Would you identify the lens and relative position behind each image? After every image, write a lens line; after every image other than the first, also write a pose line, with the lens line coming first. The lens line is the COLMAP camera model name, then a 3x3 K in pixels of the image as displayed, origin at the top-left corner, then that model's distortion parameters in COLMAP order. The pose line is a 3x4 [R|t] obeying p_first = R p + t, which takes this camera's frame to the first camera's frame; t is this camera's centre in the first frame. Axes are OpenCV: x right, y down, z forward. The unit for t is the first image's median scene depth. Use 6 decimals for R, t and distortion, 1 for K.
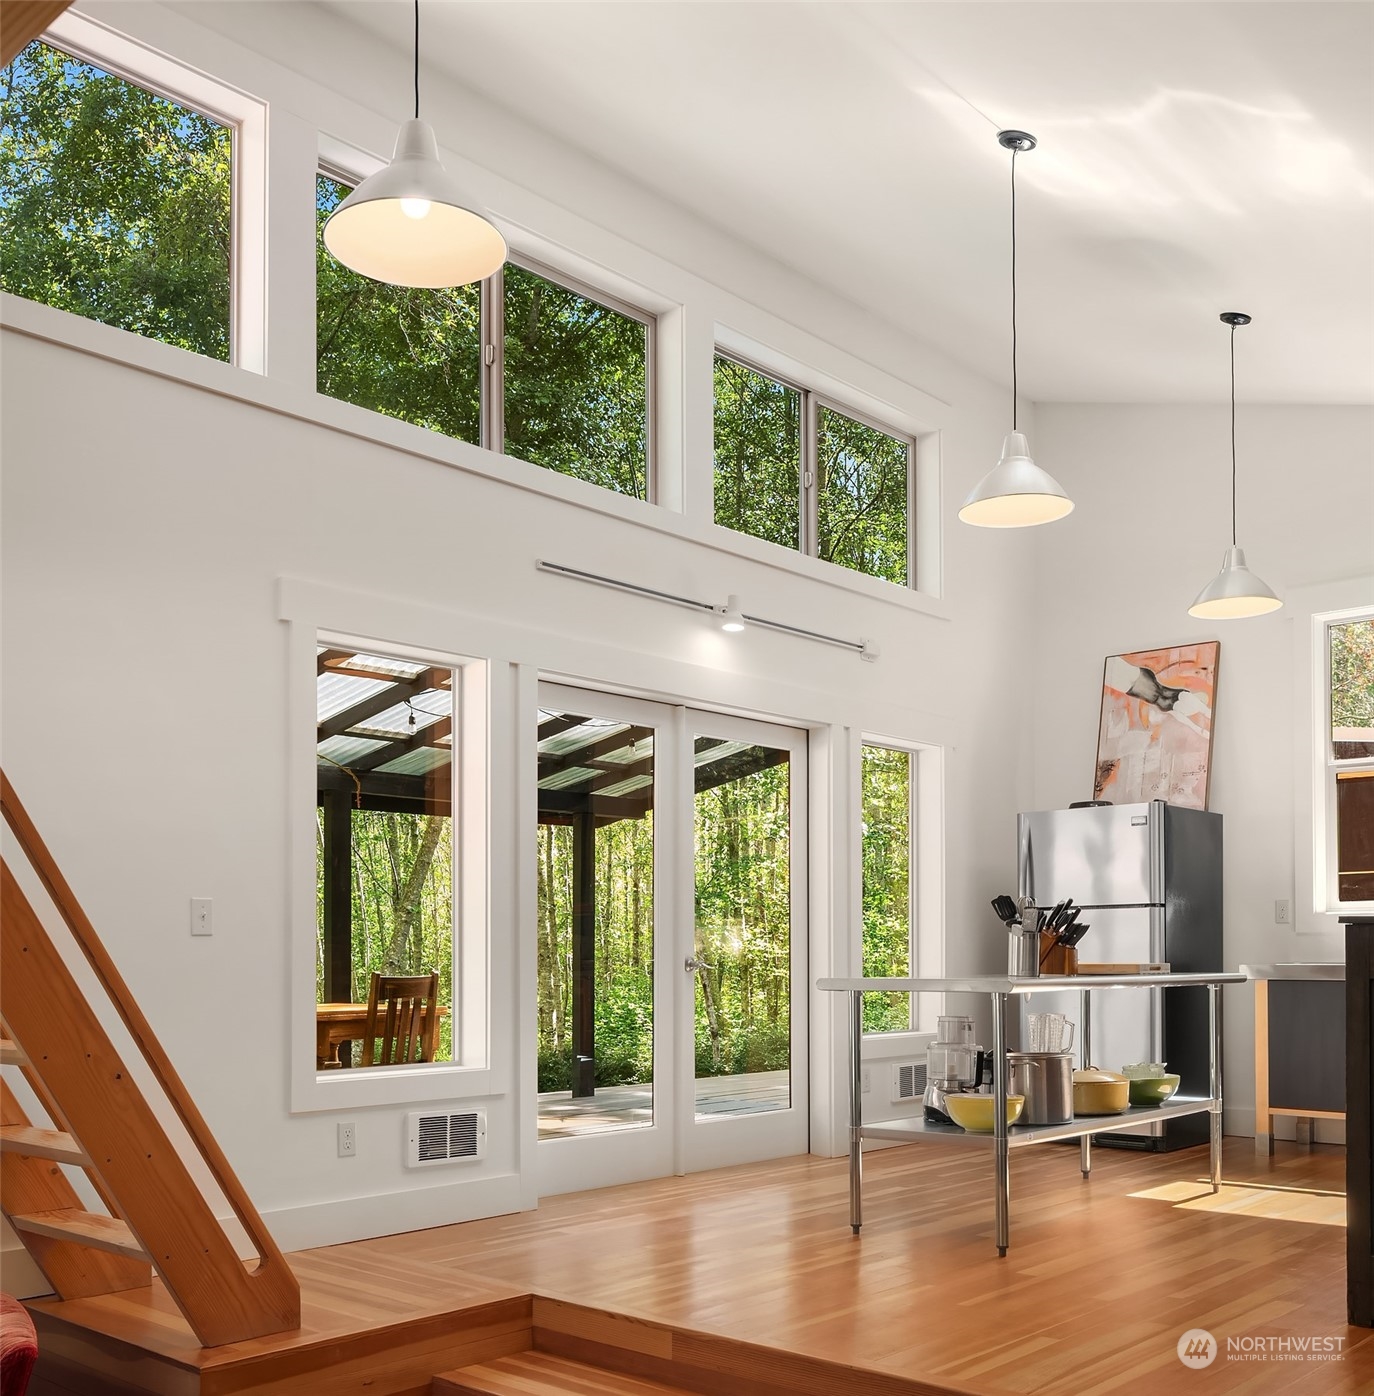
lens RADIAL K [[1453.0, 0, 660.4], [0, 1453.0, 941.4], [0, 0, 1]] dist [-0.003458, -0.020737]
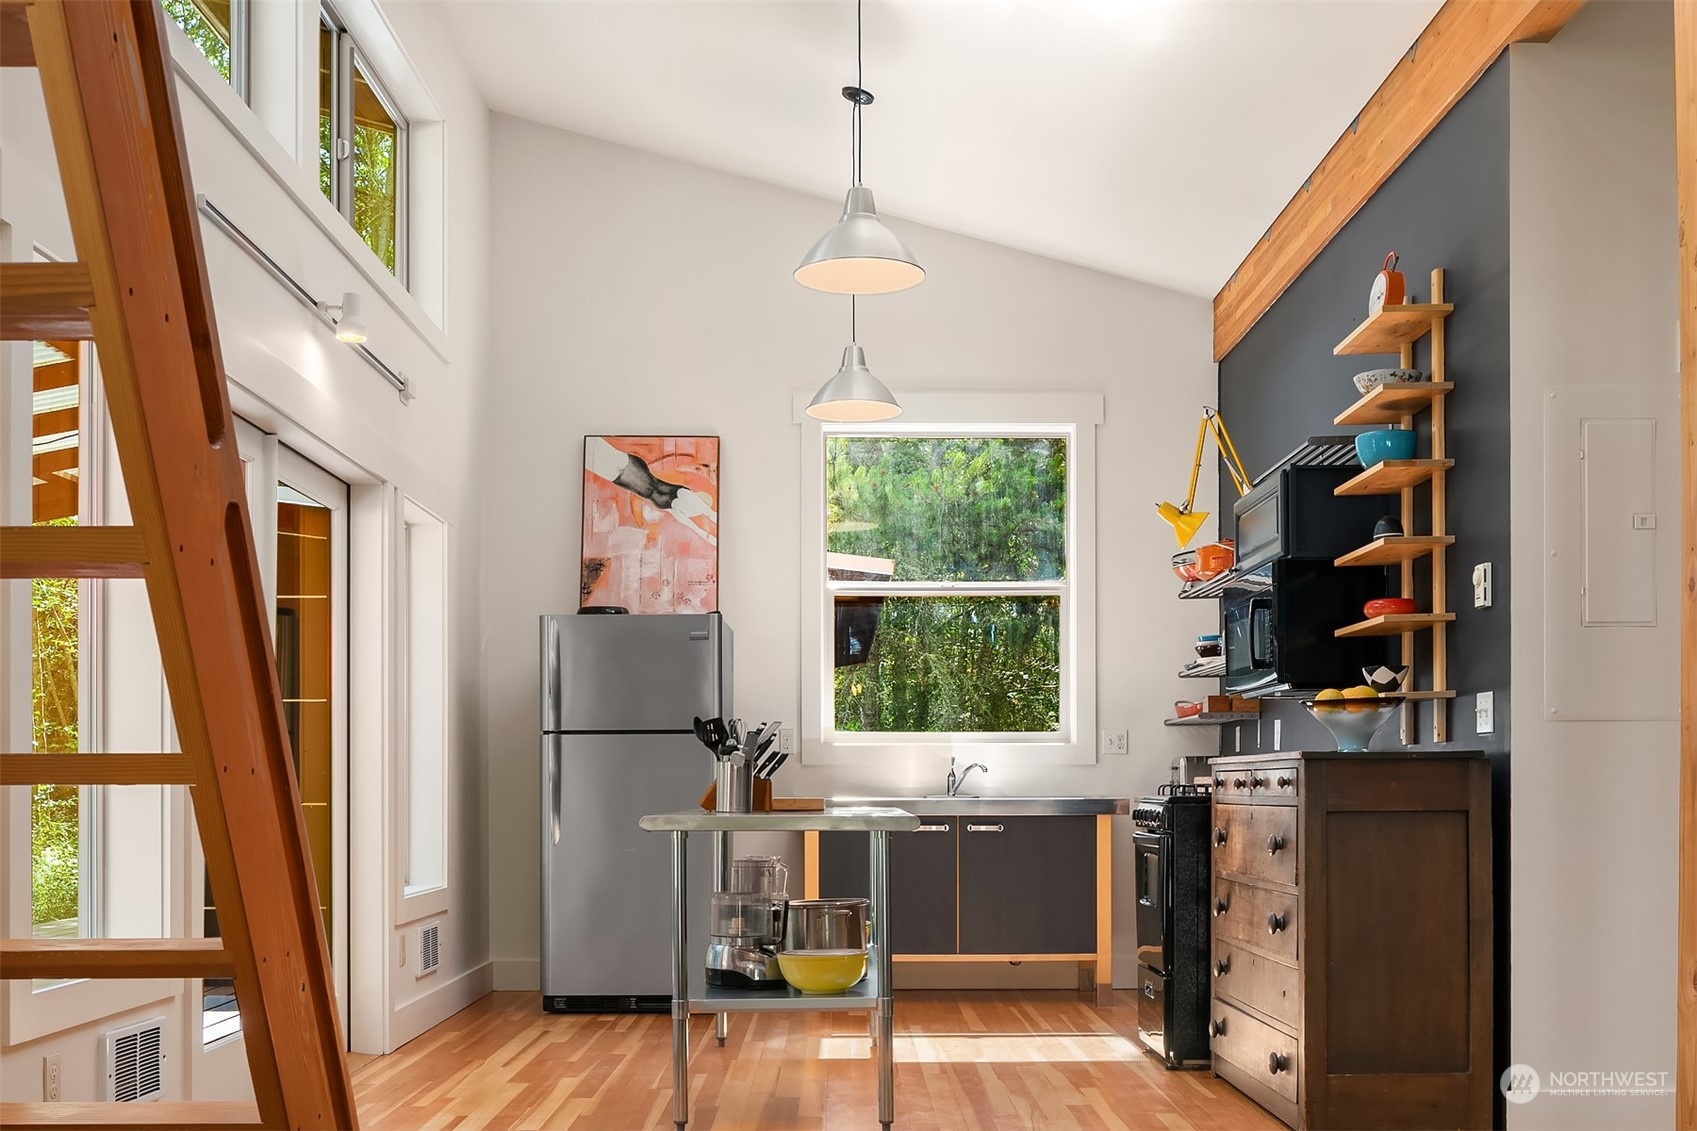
lens RADIAL K [[1809.6, 0, 850.5], [0, 1809.6, 775.1], [0, 0, 1]] dist [0.000503, -0.027062]
pose [[0.724427, 0.007678, 0.689308, -0.368823], [-0.007682, 0.999966, -0.003065, 0.004375], [-0.689308, -0.003075, 0.724462, 0.158036]]
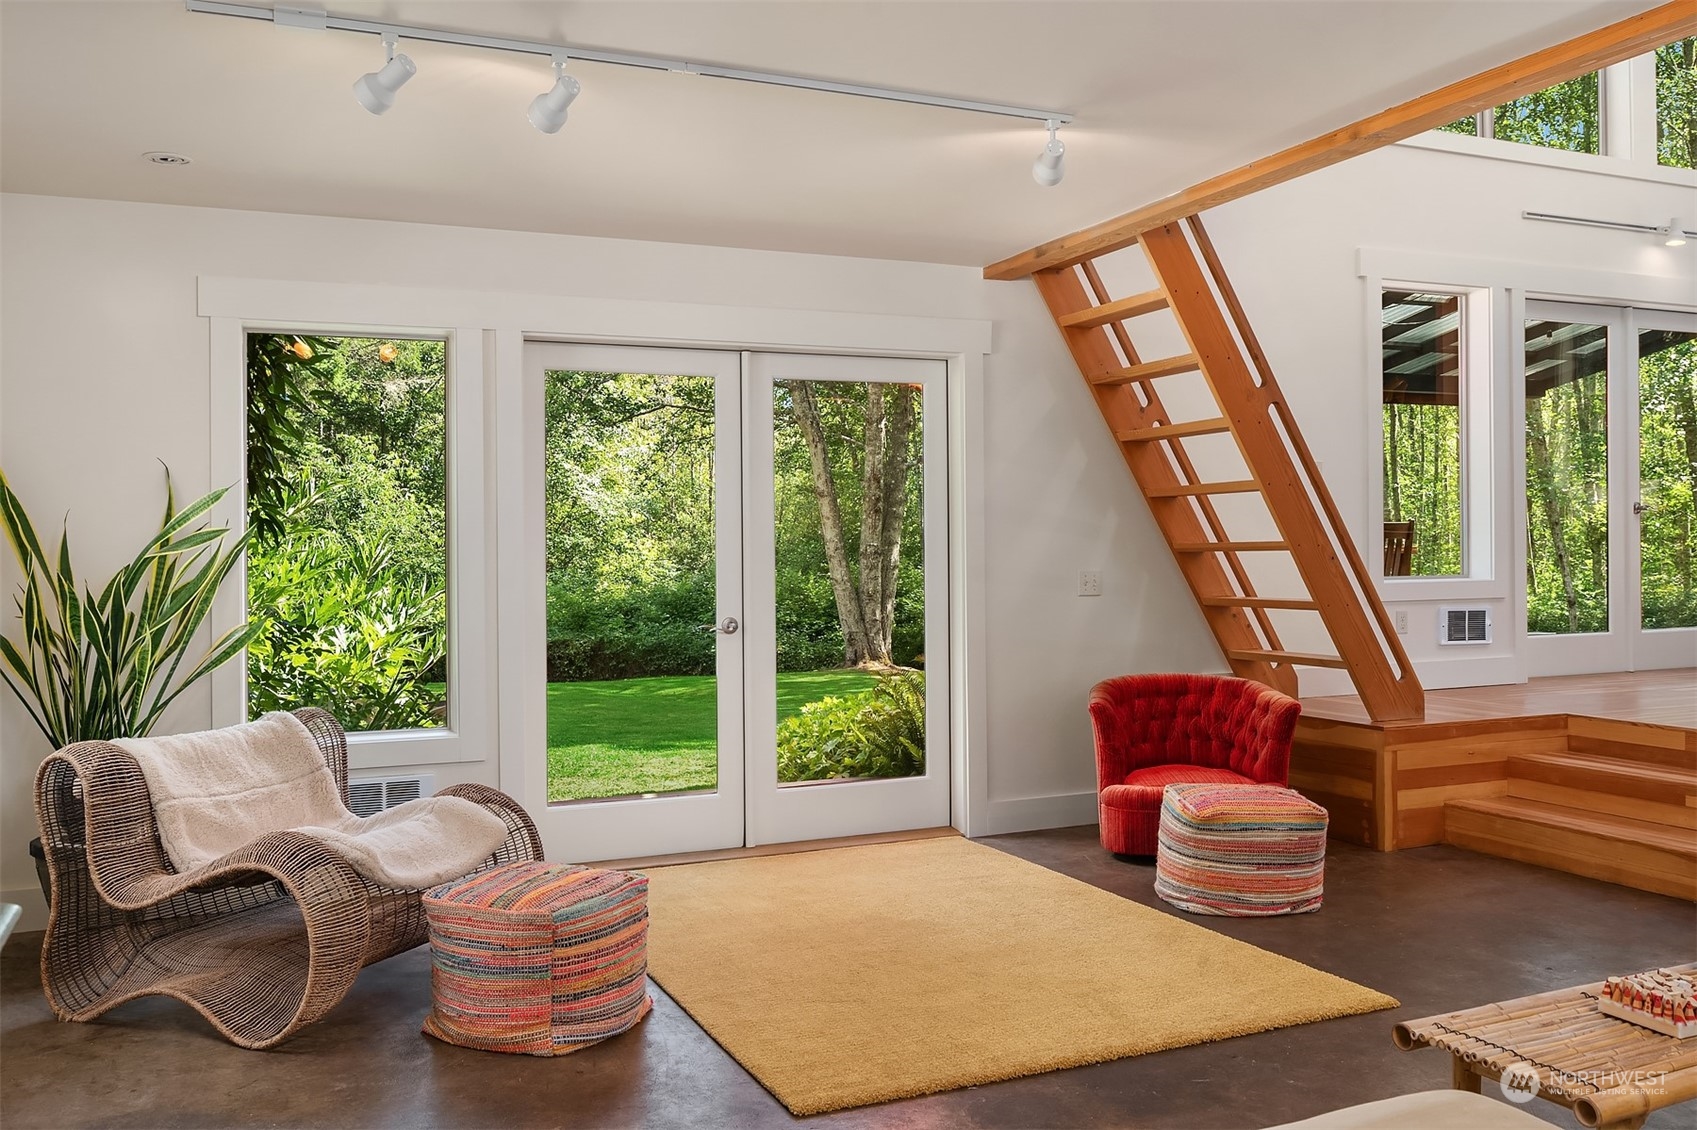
lens RADIAL K [[1419.3, 0, 852.3], [0, 1419.3, 521.8], [0, 0, 1]] dist [-0.003415, -0.003937]
pose [[0.916574, -0.012683, -0.399665, -0.111521], [0.011210, 0.999919, -0.006022, 0.027277], [0.399709, 0.001039, 0.916642, -0.406208]]
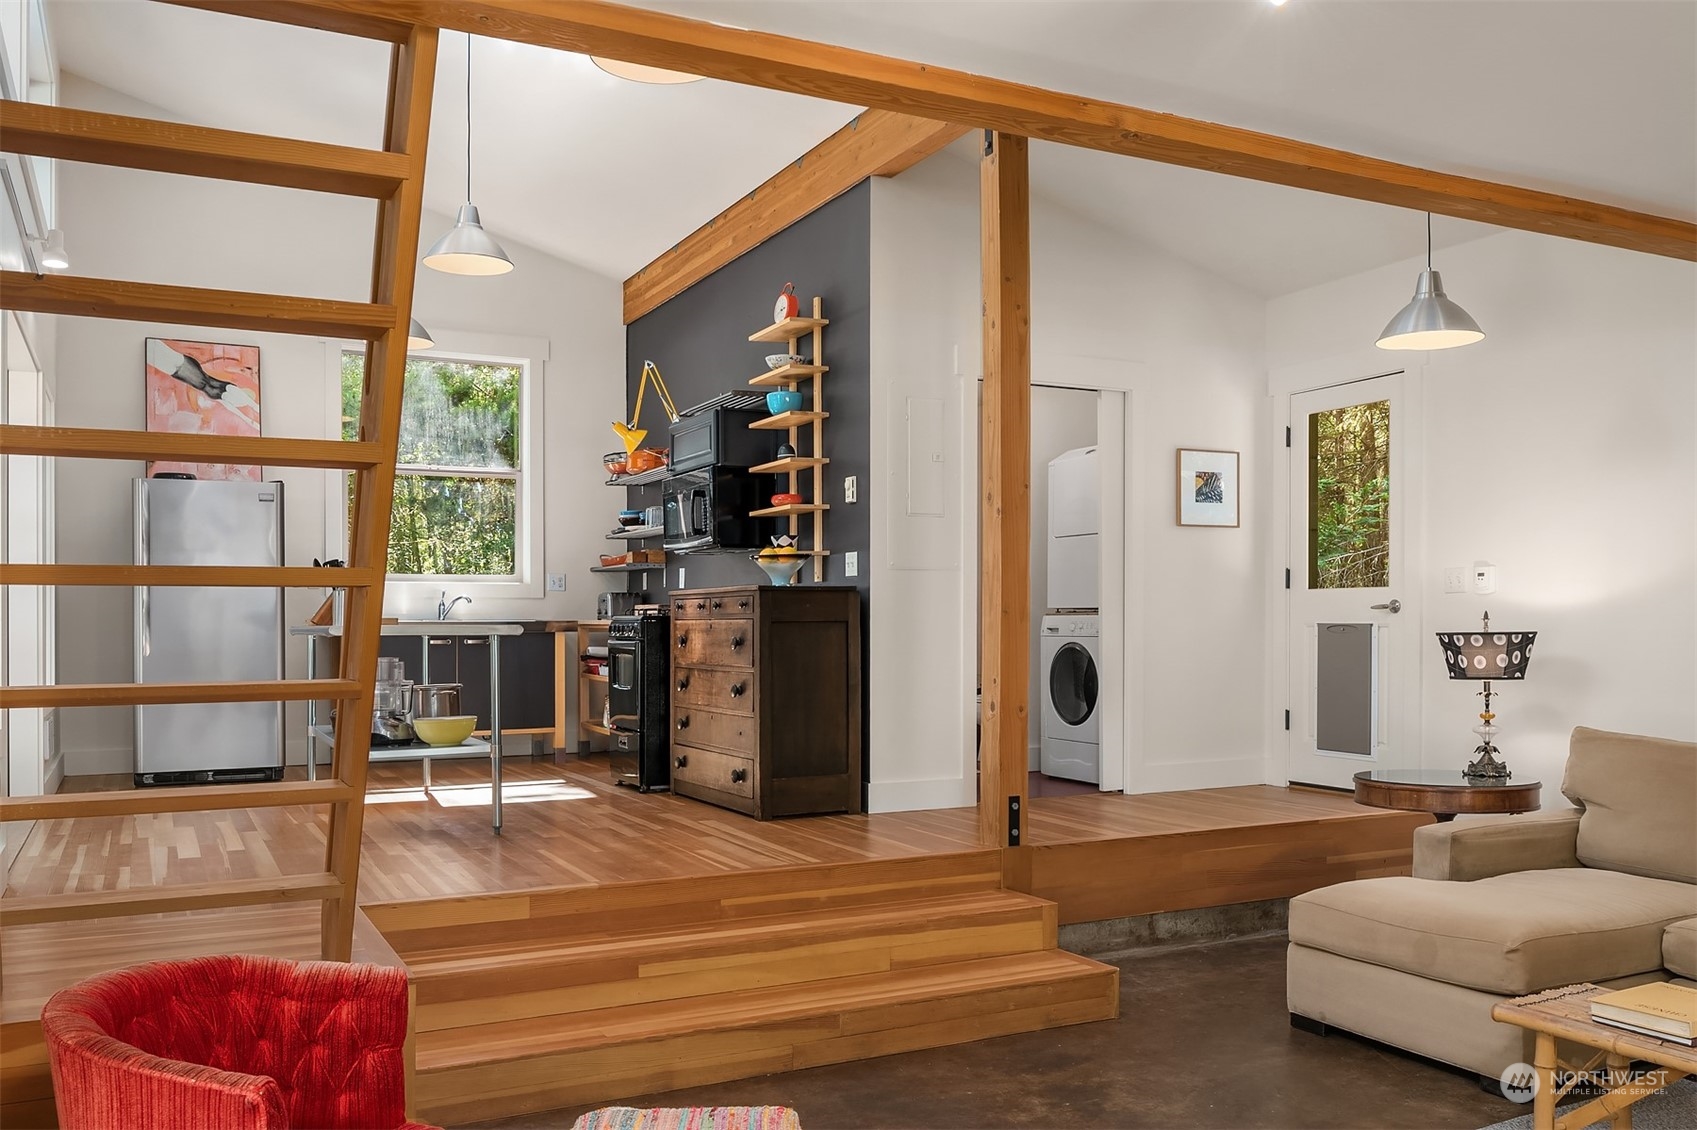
lens RADIAL K [[1418.2, 0, 855.1], [0, 1418.2, 630.7], [0, 0, 1]] dist [-0.004578, -0.005162]
pose [[0.345385, -0.001040, 0.938461, -0.601631], [-0.006660, 0.999971, 0.003559, 0.017565], [-0.938438, -0.007479, 0.345368, 0.171233]]
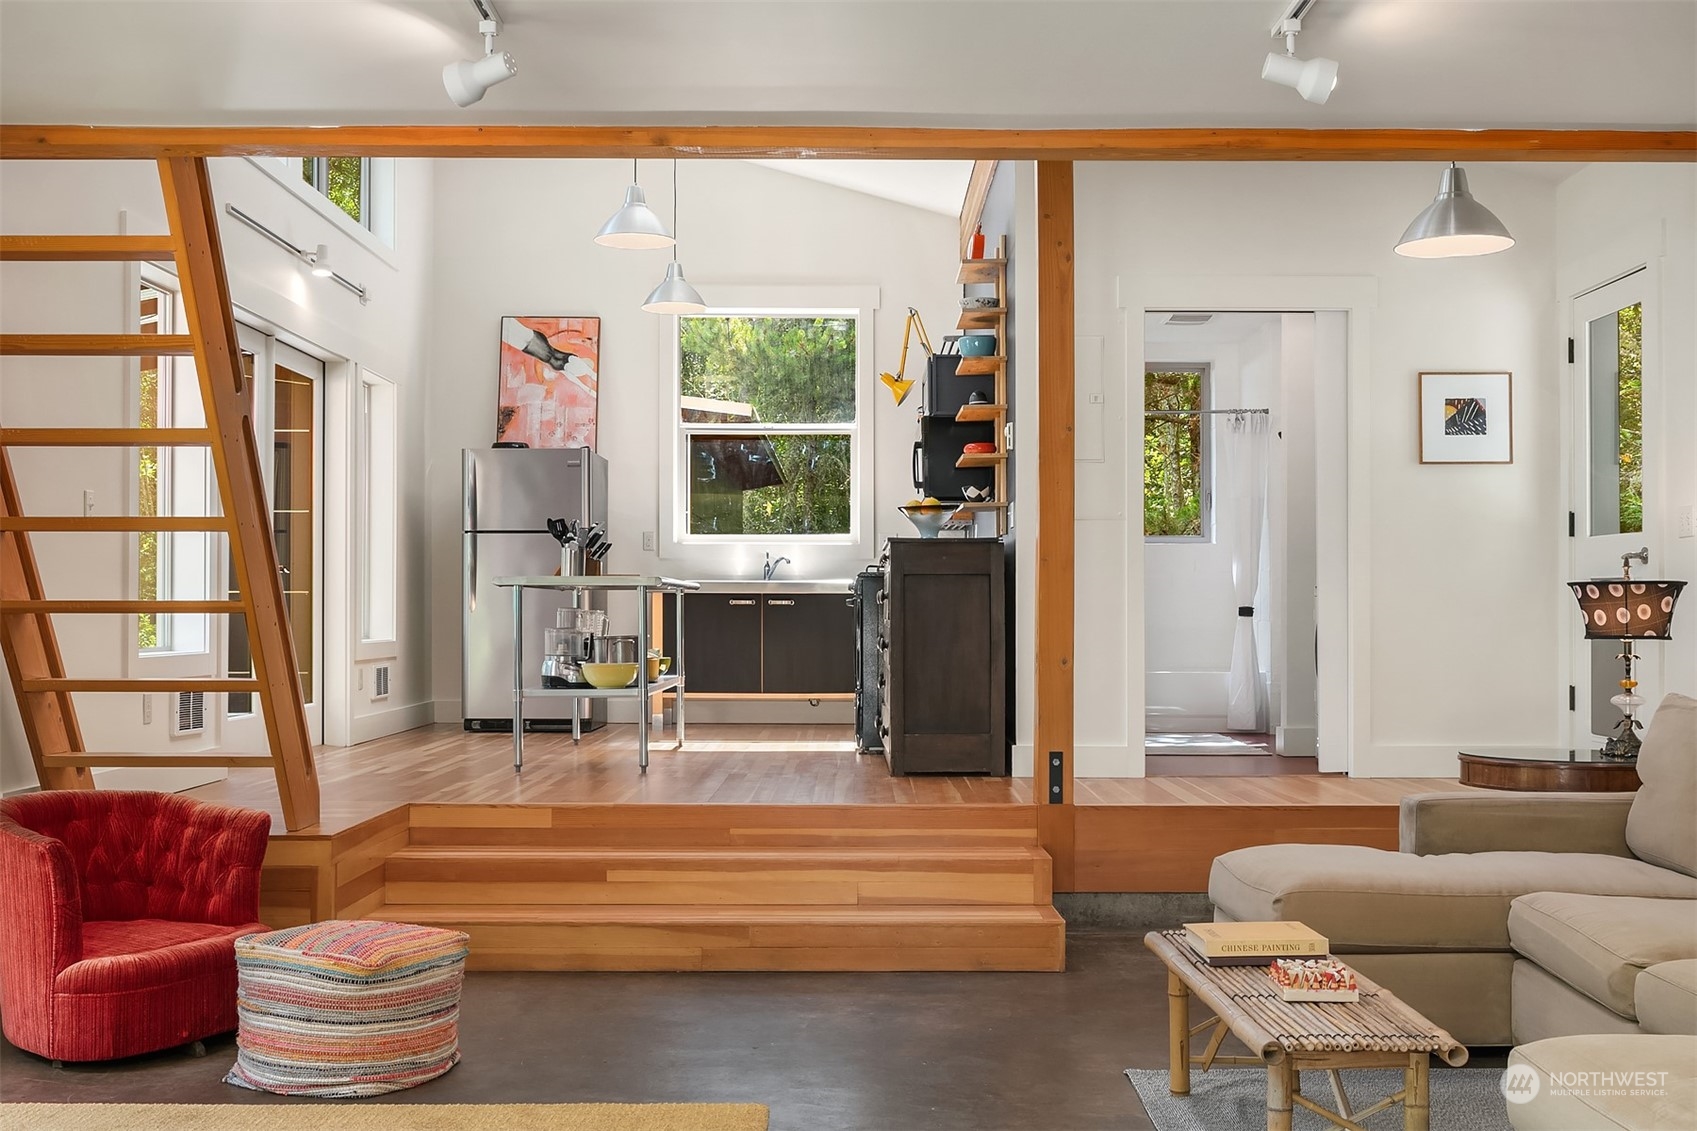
lens RADIAL K [[1828.7, 0, 817.3], [0, 1828.7, 603.4], [0, 0, 1]] dist [-0.001319, -0.008104]
pose [[0.742111, 0.009350, 0.670211, -0.580525], [-0.012949, 0.999916, 0.000388, 0.034522], [-0.670151, -0.008966, 0.742170, -0.302360]]
